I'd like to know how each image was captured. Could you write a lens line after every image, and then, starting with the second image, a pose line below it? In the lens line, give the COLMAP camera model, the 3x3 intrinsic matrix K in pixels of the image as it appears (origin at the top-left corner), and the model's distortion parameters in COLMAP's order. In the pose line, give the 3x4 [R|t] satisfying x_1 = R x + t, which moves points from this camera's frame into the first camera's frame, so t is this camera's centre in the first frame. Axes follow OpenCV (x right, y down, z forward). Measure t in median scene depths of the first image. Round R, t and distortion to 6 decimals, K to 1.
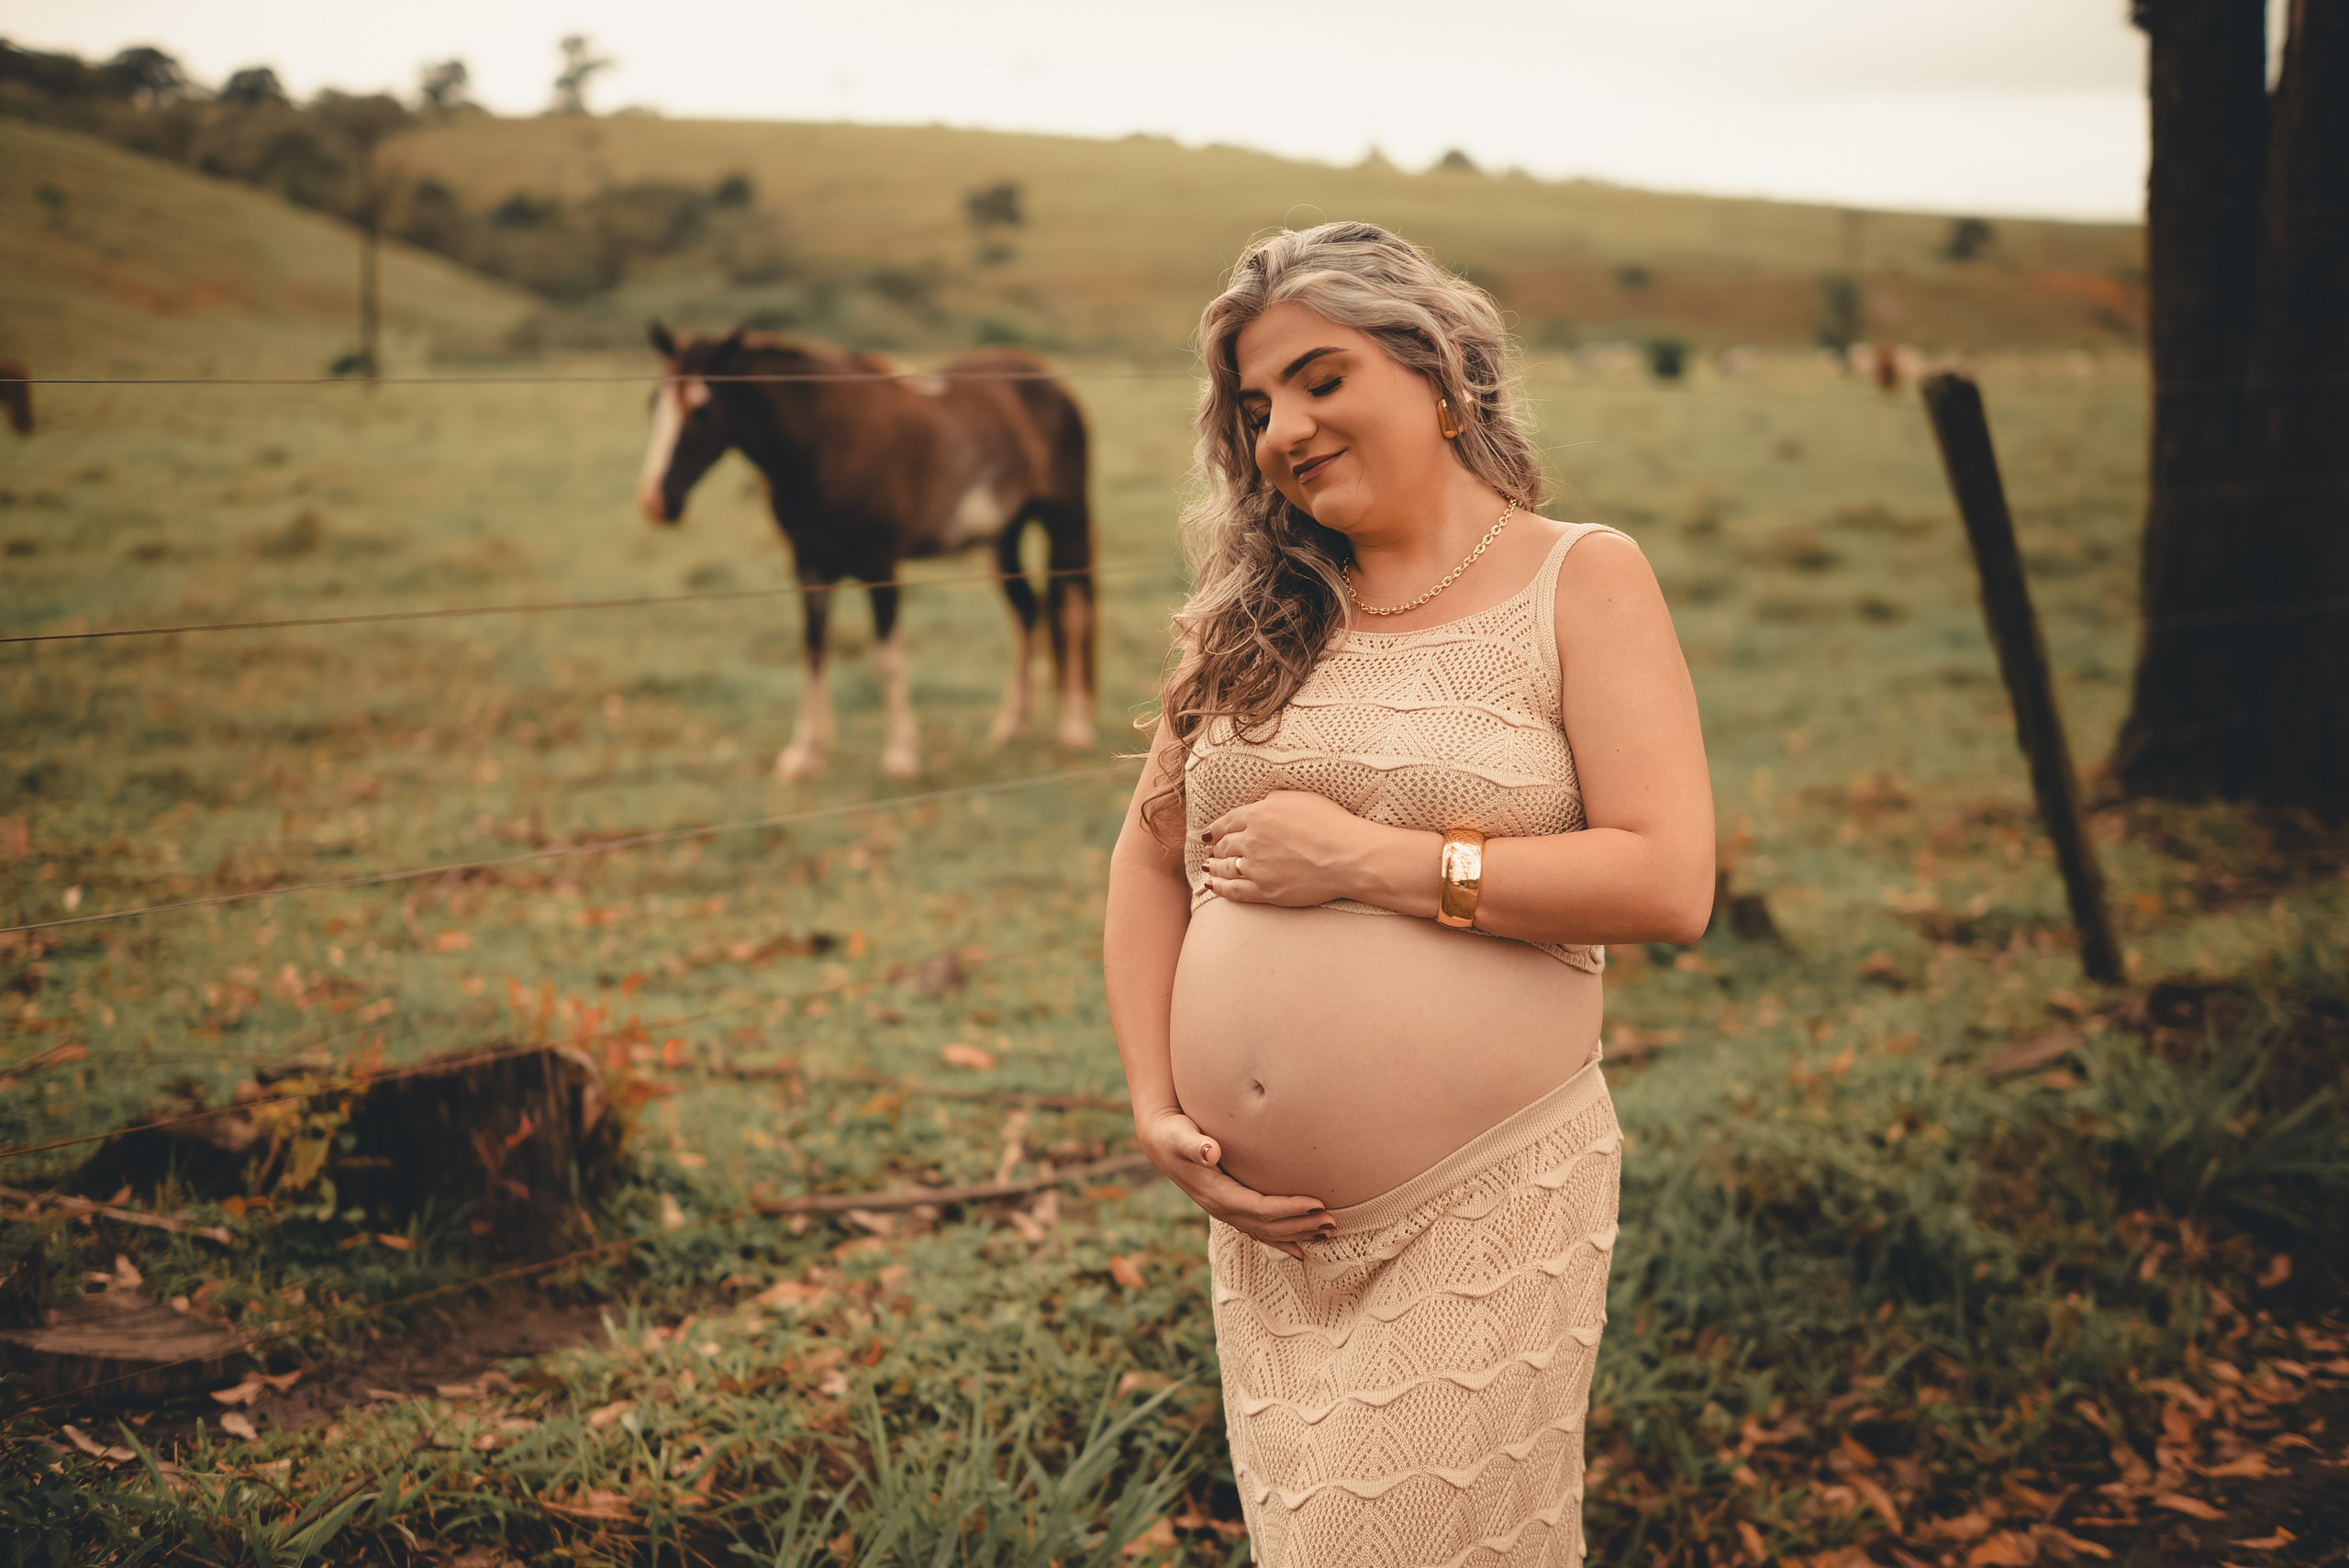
lens RADIAL K [[3542.0, 0, 1174.2], [0, 3542.0, 835.1], [0, 0, 1]] dist [-0.044186, 0.401640]
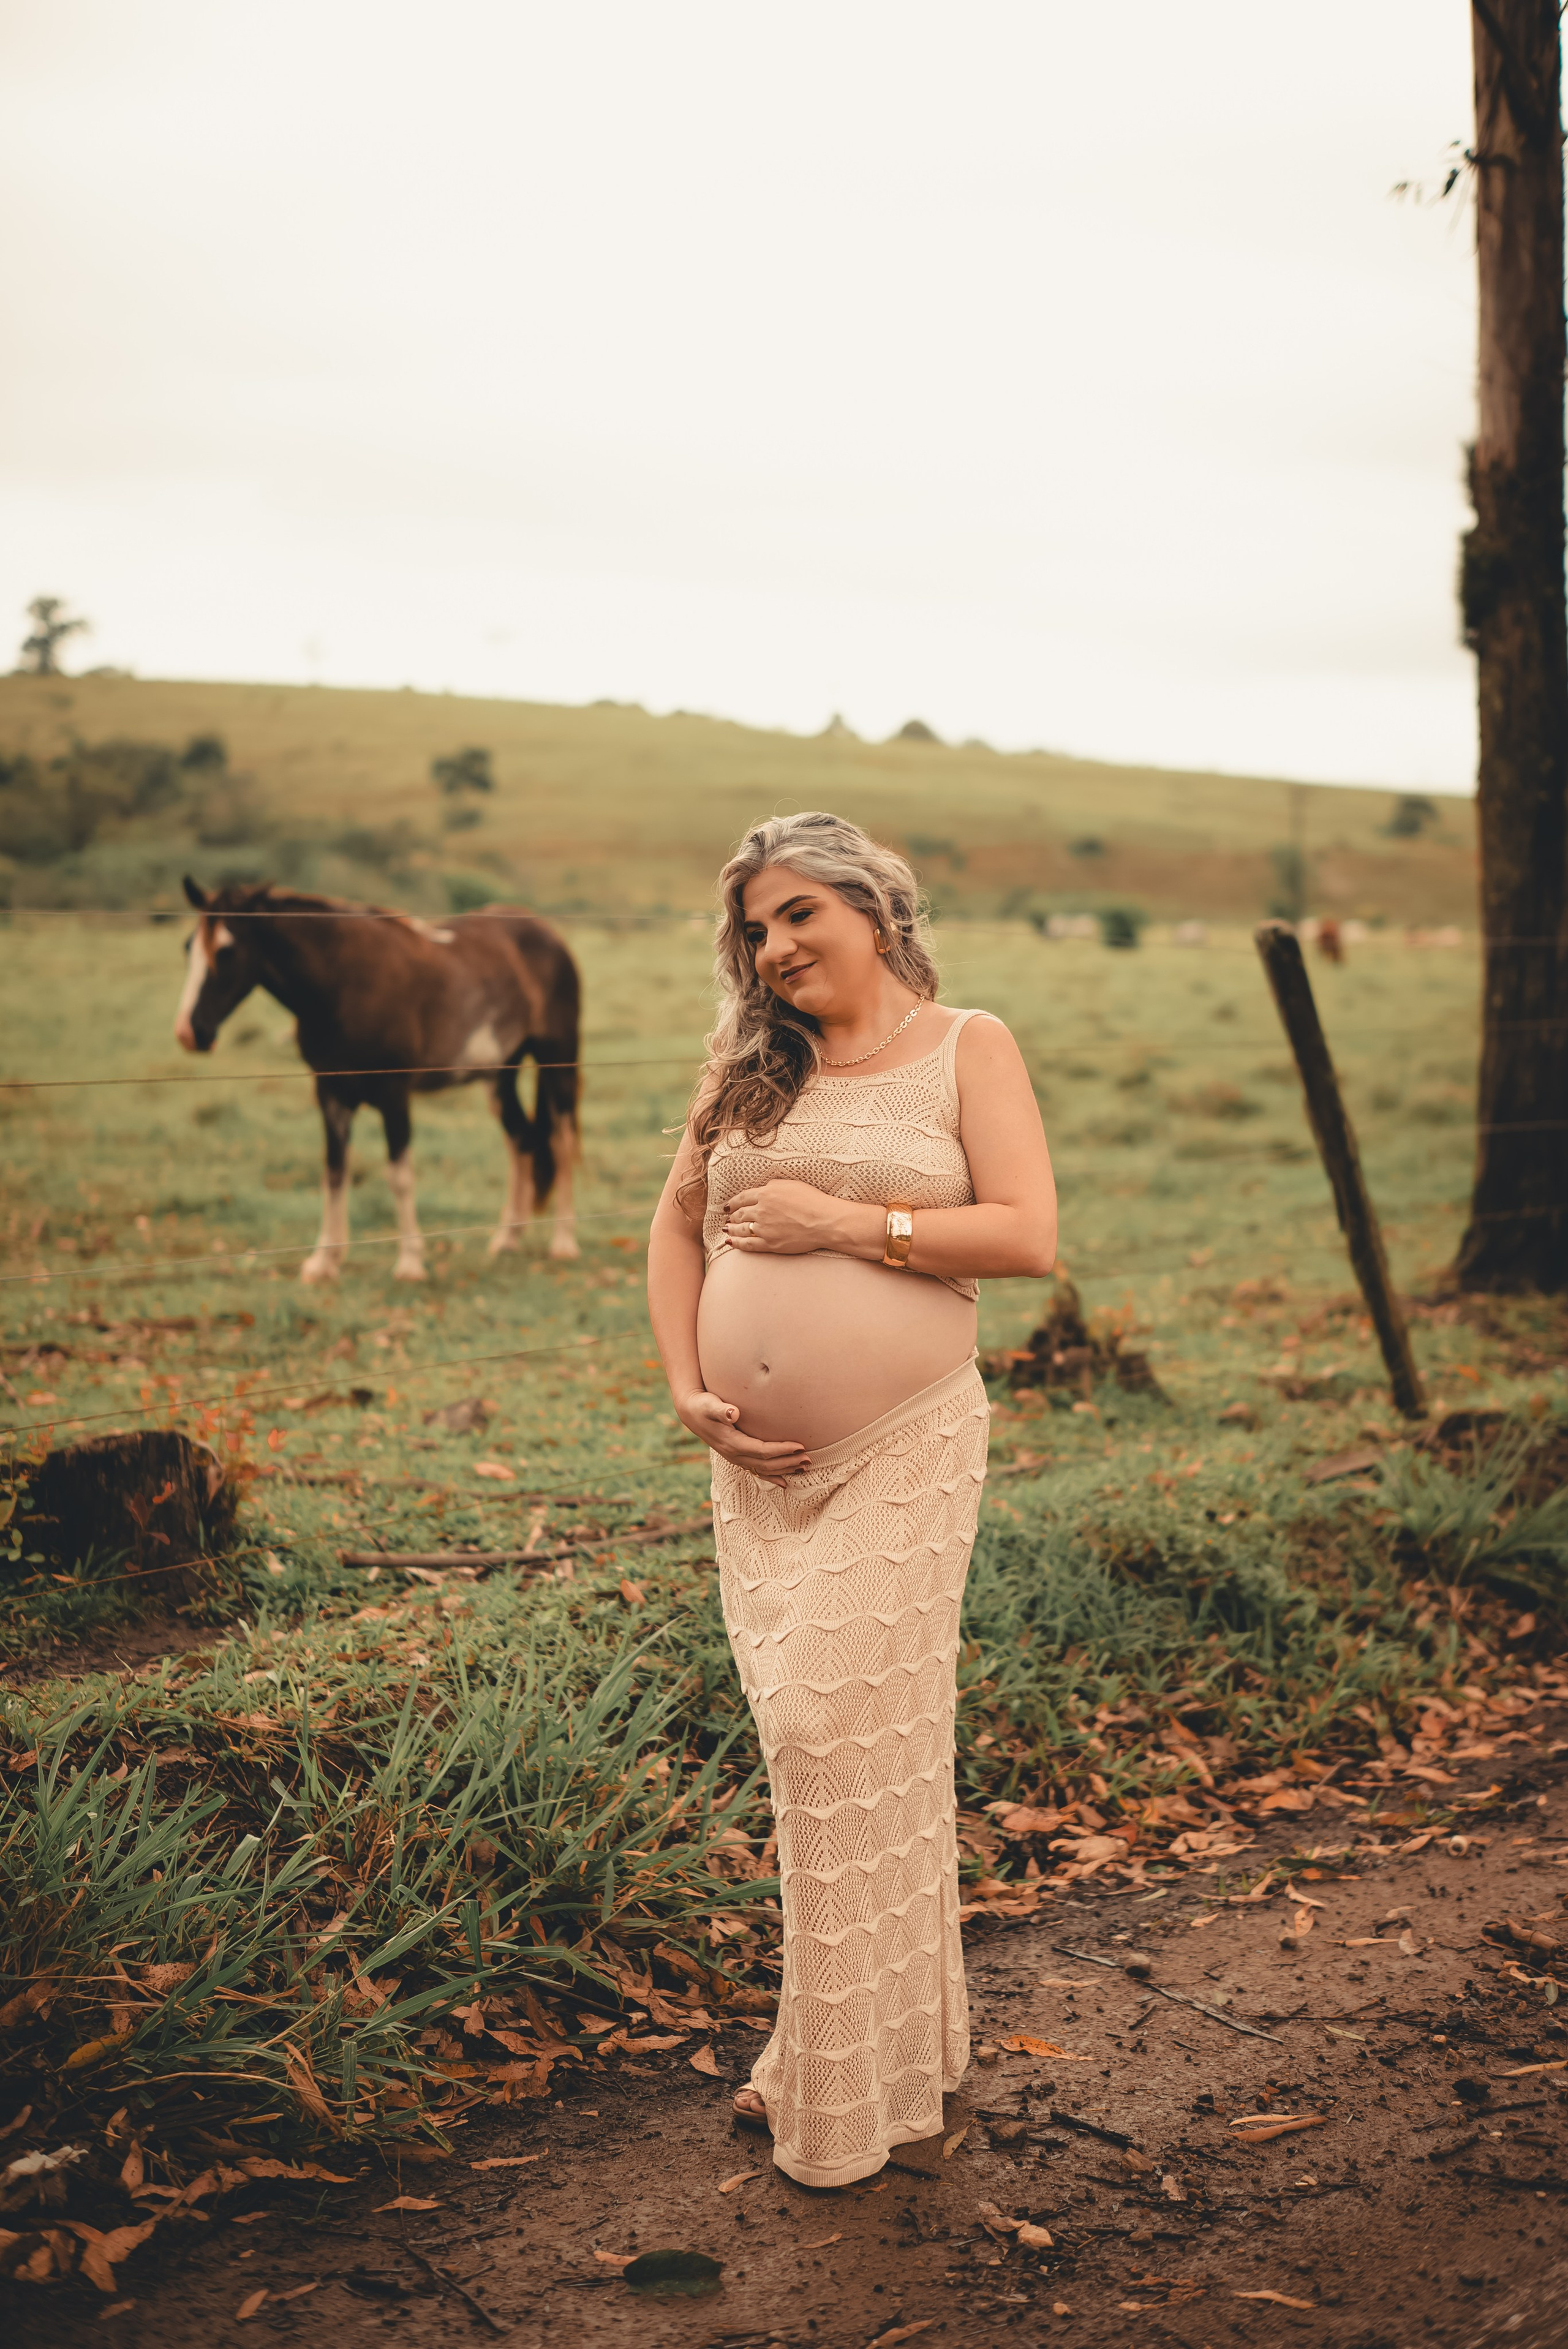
lens RADIAL K [[3542.2, 0, 784.0], [0, 3542.2, 1174.5], [0, 0, 1]] dist [-0.044186, 0.401640]
pose [[0.999093, 0.008625, 0.041701, -0.012335], [-0.005972, 0.997975, -0.063321, 0.046629], [-0.042162, 0.063014, 0.997122, -0.303574]]
